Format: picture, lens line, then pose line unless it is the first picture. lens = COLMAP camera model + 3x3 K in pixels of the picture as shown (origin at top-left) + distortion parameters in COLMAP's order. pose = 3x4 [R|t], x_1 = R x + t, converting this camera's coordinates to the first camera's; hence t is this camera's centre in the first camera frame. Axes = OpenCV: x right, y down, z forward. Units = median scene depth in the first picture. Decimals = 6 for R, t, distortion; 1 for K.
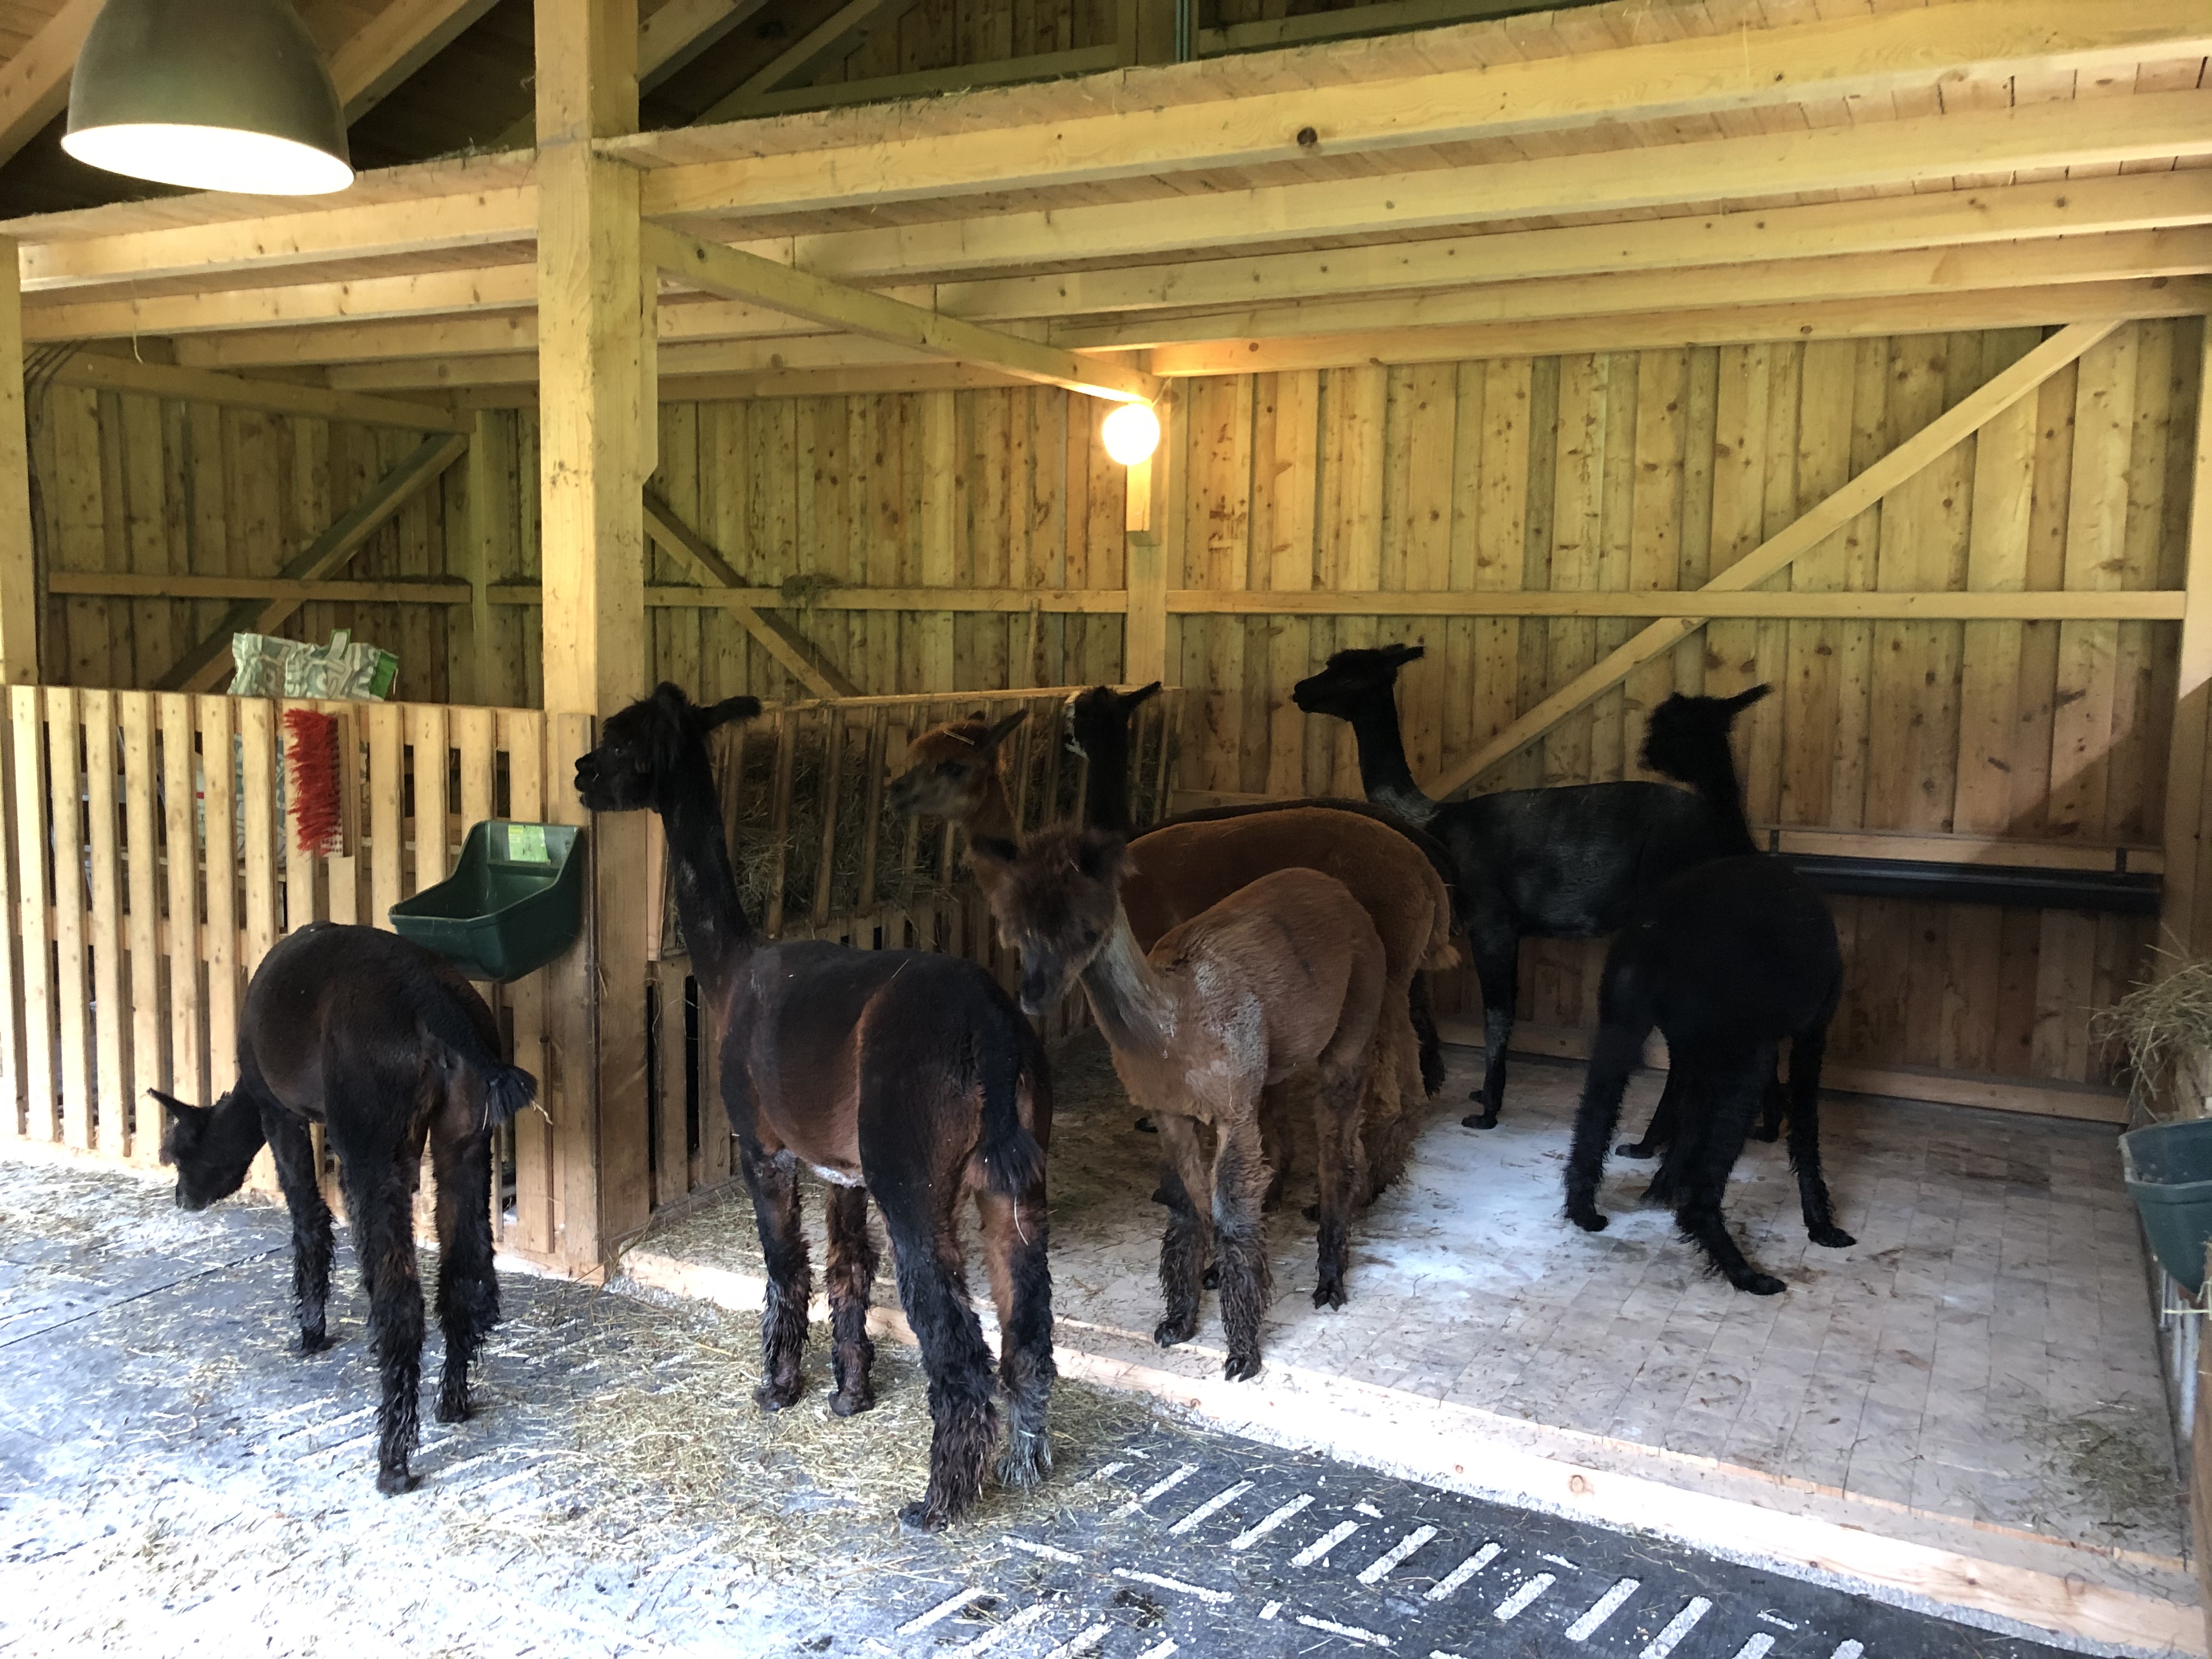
lens RADIAL K [[1827.1, 0, 1103.9], [0, 1827.1, 828.3], [0, 0, 1]] dist [-0.002496, -0.003450]
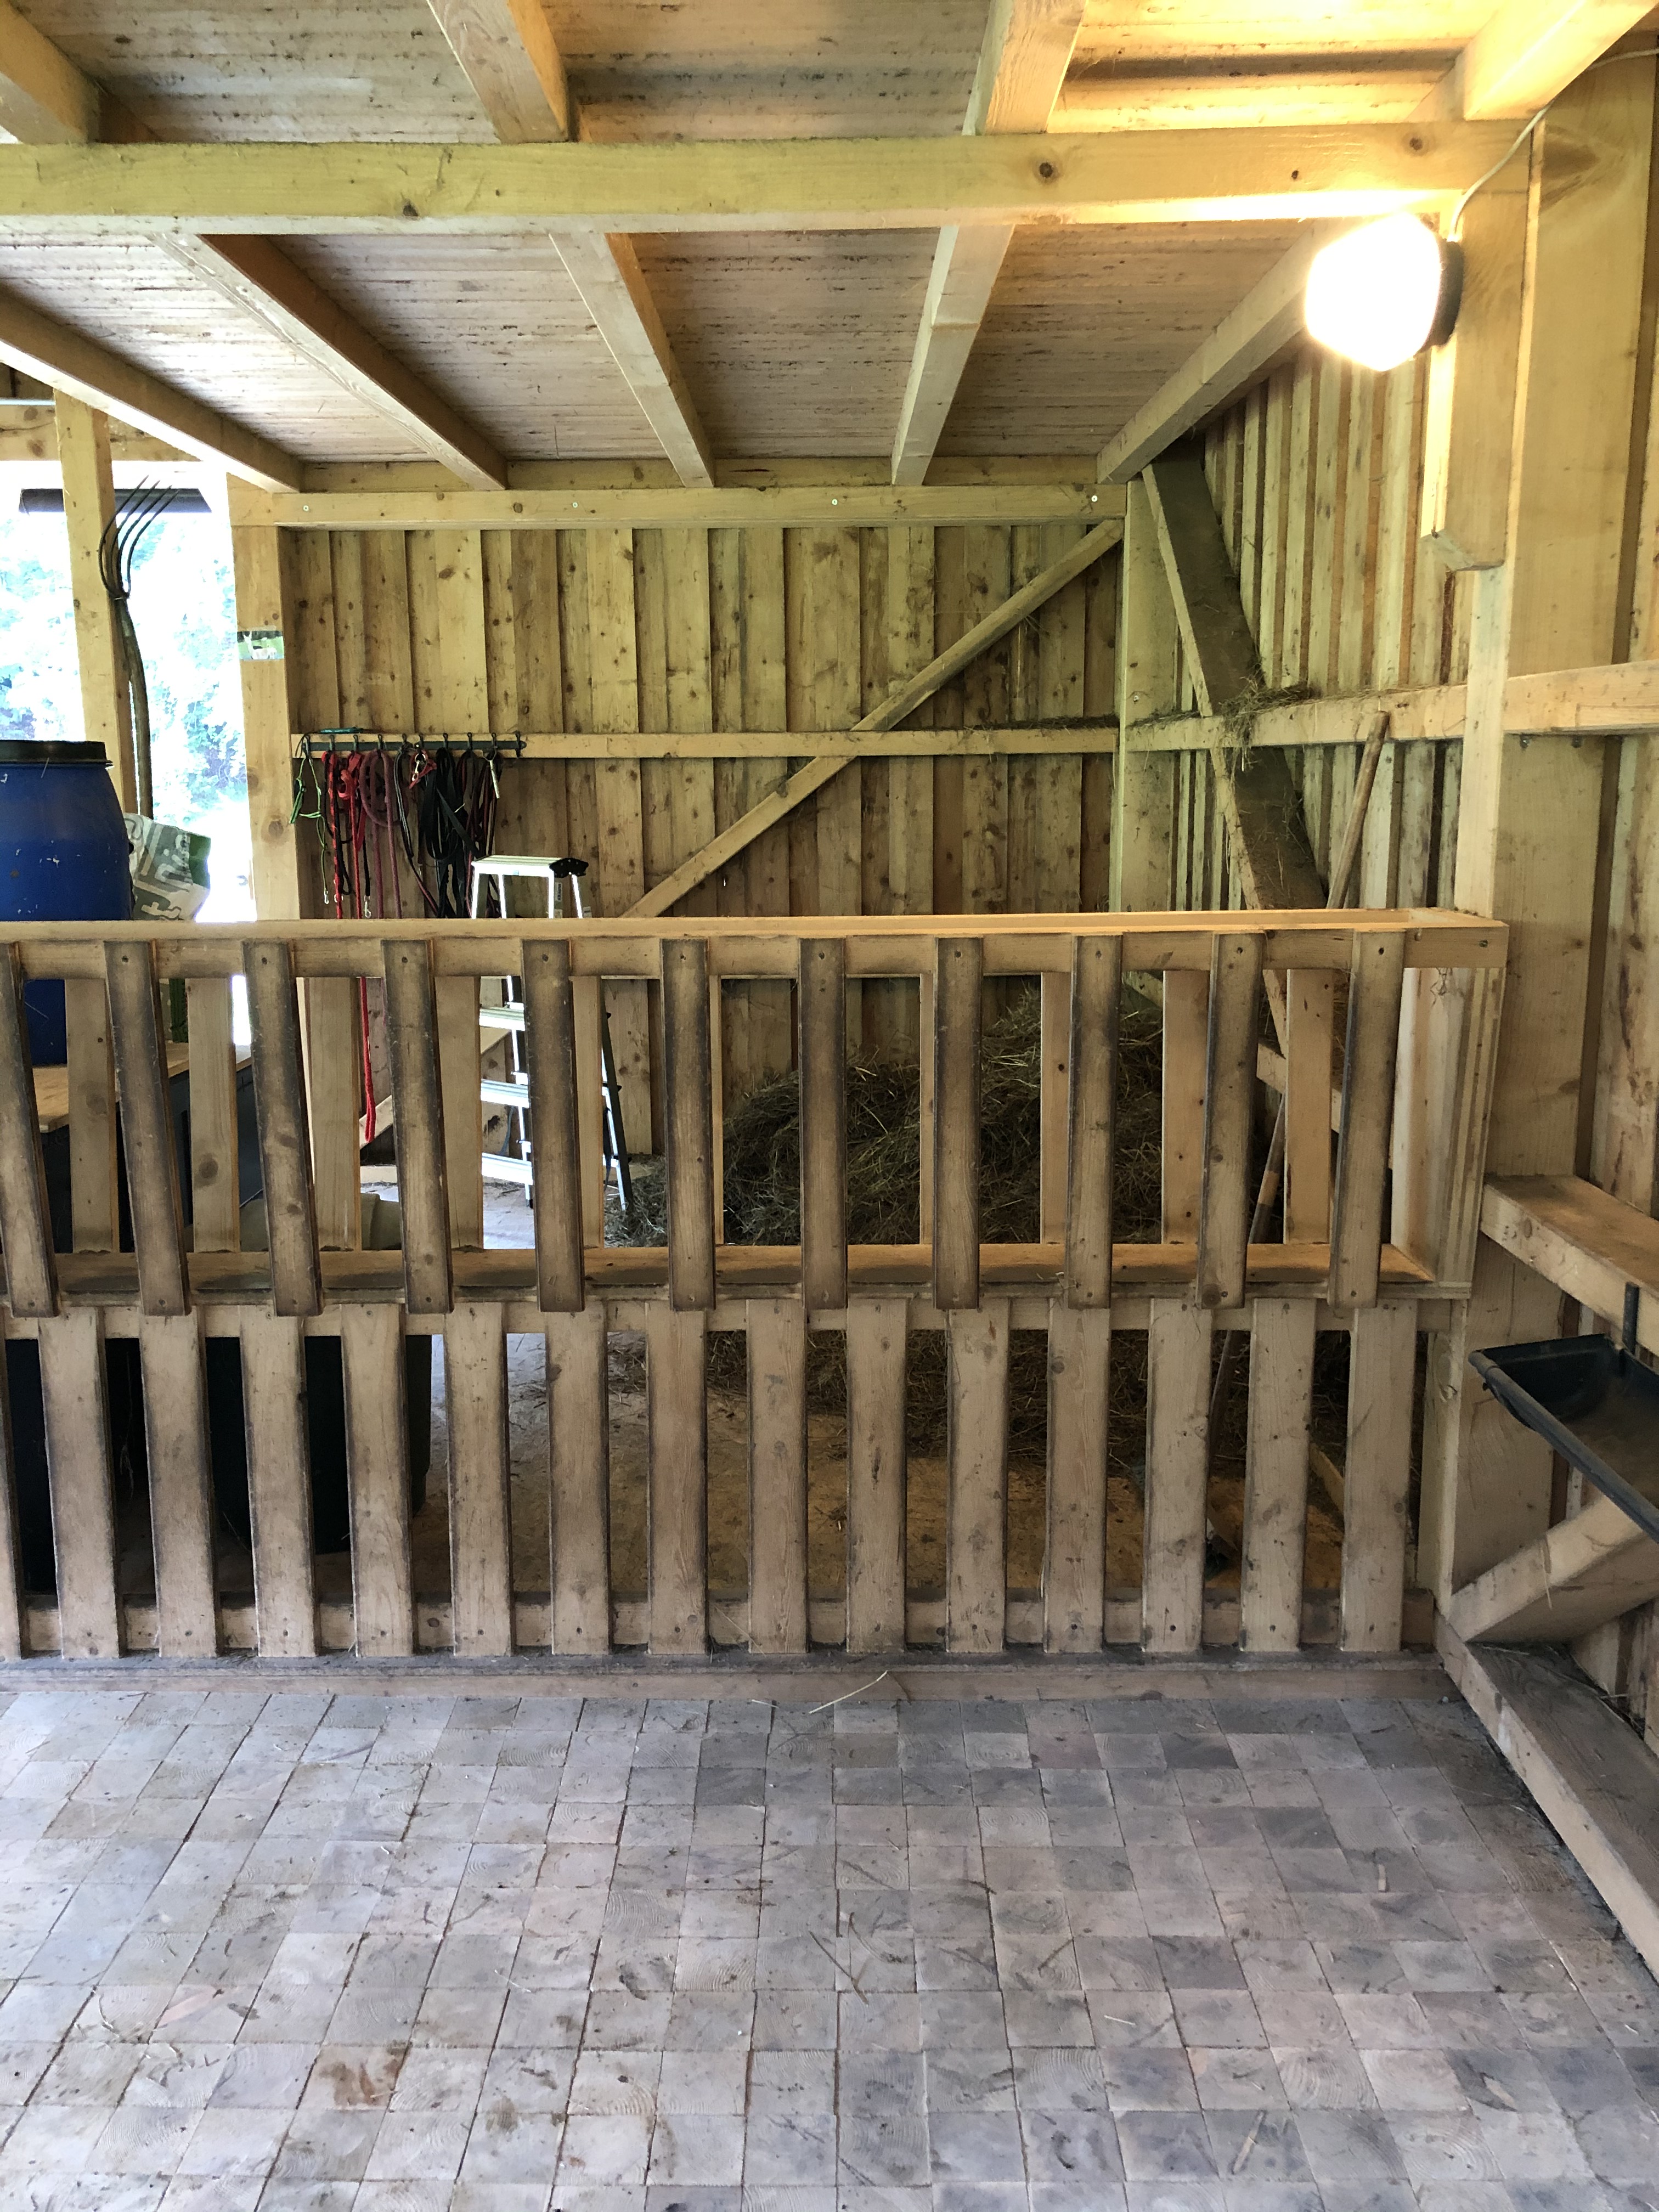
lens RADIAL K [[1827.1, 0, 829.2], [0, 1827.1, 1108.2], [0, 0, 1]] dist [-0.002496, -0.003450]
pose [[0.455101, 0.142475, -0.878968, 0.355899], [-0.081383, 0.989640, 0.118277, -0.077425], [0.886713, 0.017705, 0.461981, 0.735578]]
